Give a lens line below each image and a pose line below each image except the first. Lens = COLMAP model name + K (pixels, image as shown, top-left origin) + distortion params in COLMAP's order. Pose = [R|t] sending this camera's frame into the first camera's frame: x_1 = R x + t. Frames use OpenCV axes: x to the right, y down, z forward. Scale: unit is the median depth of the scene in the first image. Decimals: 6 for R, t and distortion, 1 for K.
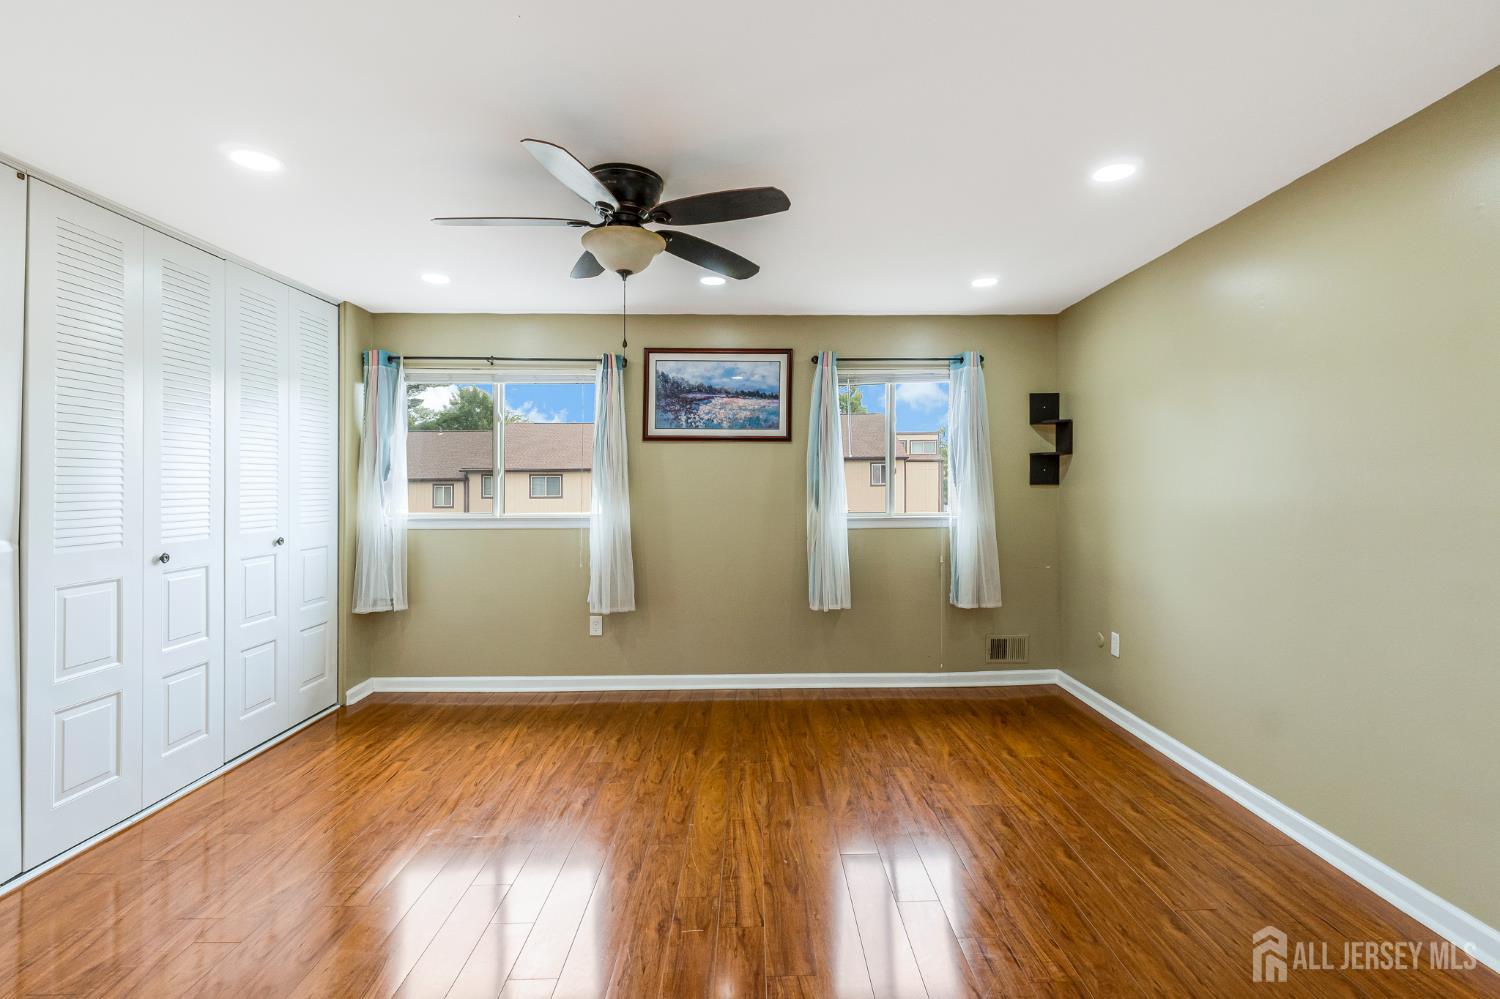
lens RADIAL K [[706.2, 0, 781.6], [0, 706.2, 473.6], [0, 0, 1]] dist [-0.000637, 0.000399]
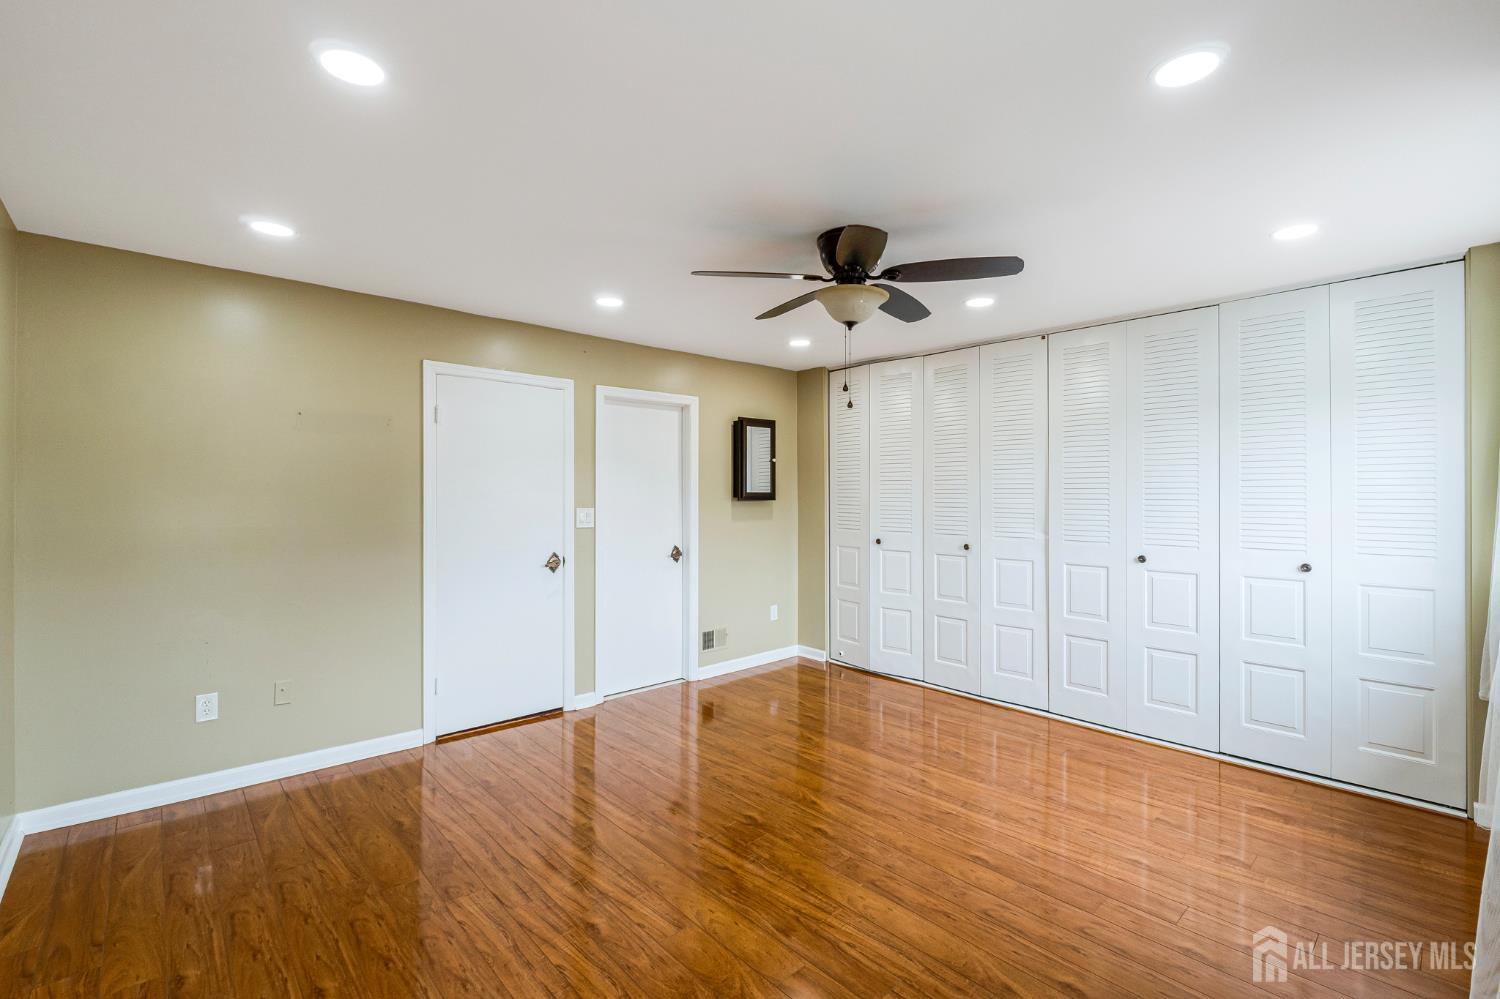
lens RADIAL K [[671.9, 0, 778.2], [0, 671.9, 487.5], [0, 0, 1]] dist [-0.011398, -0.000080]
pose [[-0.751610, 0.005050, -0.659588, 0.329958], [0.015633, 0.999826, -0.010159, -0.010220], [0.659422, -0.017947, -0.751559, 0.996880]]
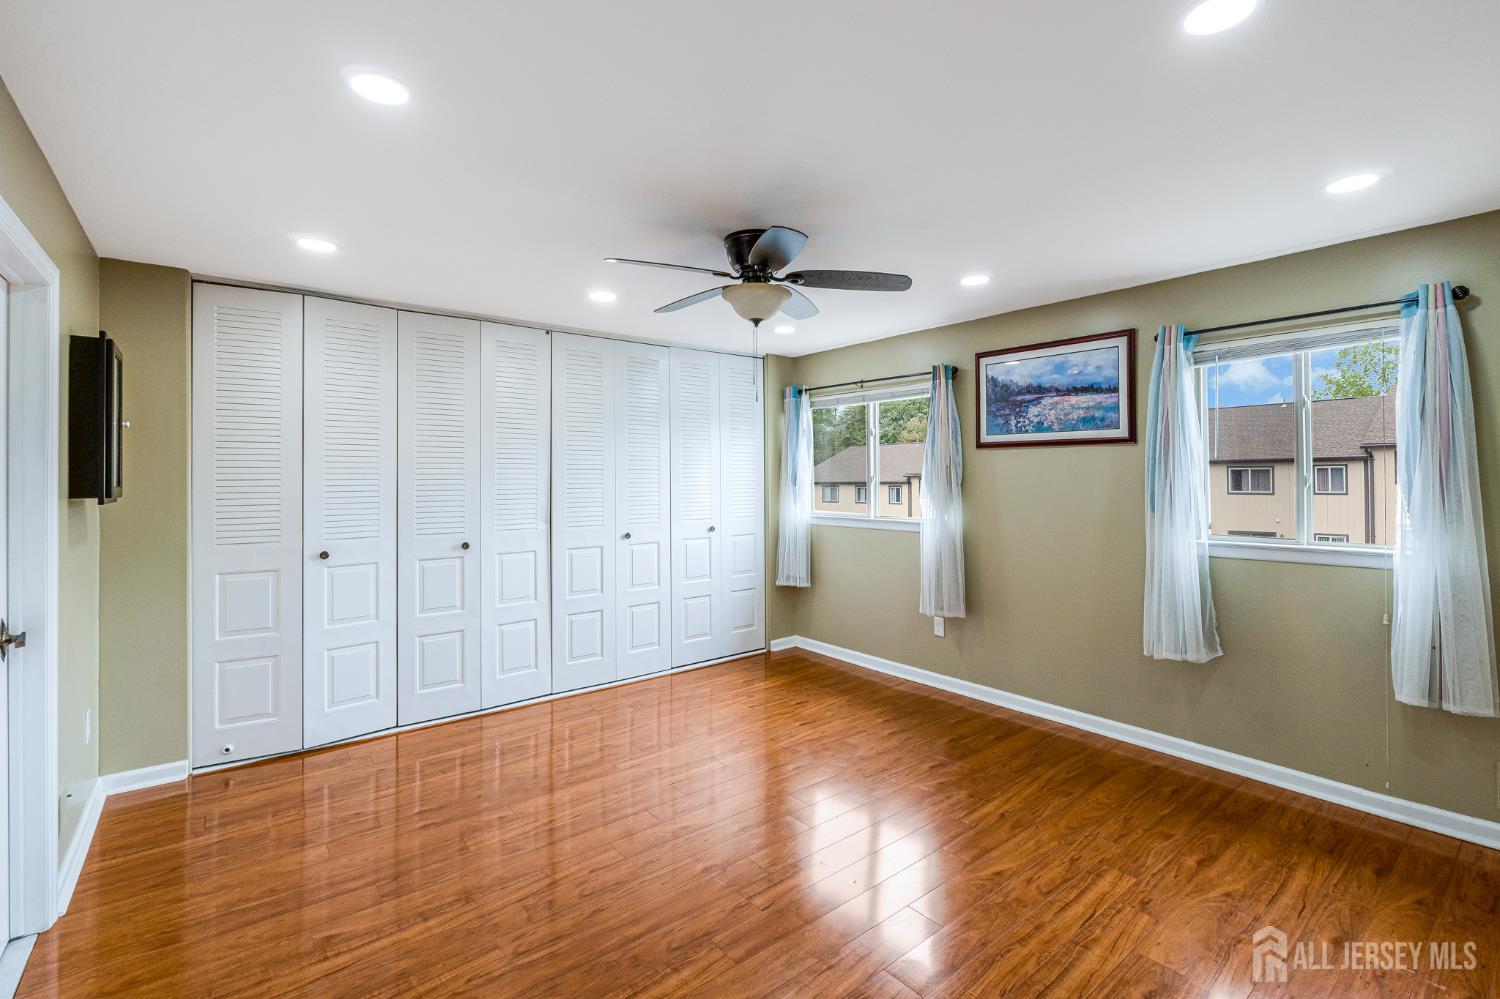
lens RADIAL K [[673.9, 0, 723.4], [0, 673.9, 480.7], [0, 0, 1]] dist [-0.001711, -0.000054]
pose [[0.584320, 0.003046, -0.811518, 0.369512], [0.014916, 0.999784, 0.014493, -0.020270], [0.811387, -0.020573, 0.584148, 0.166007]]
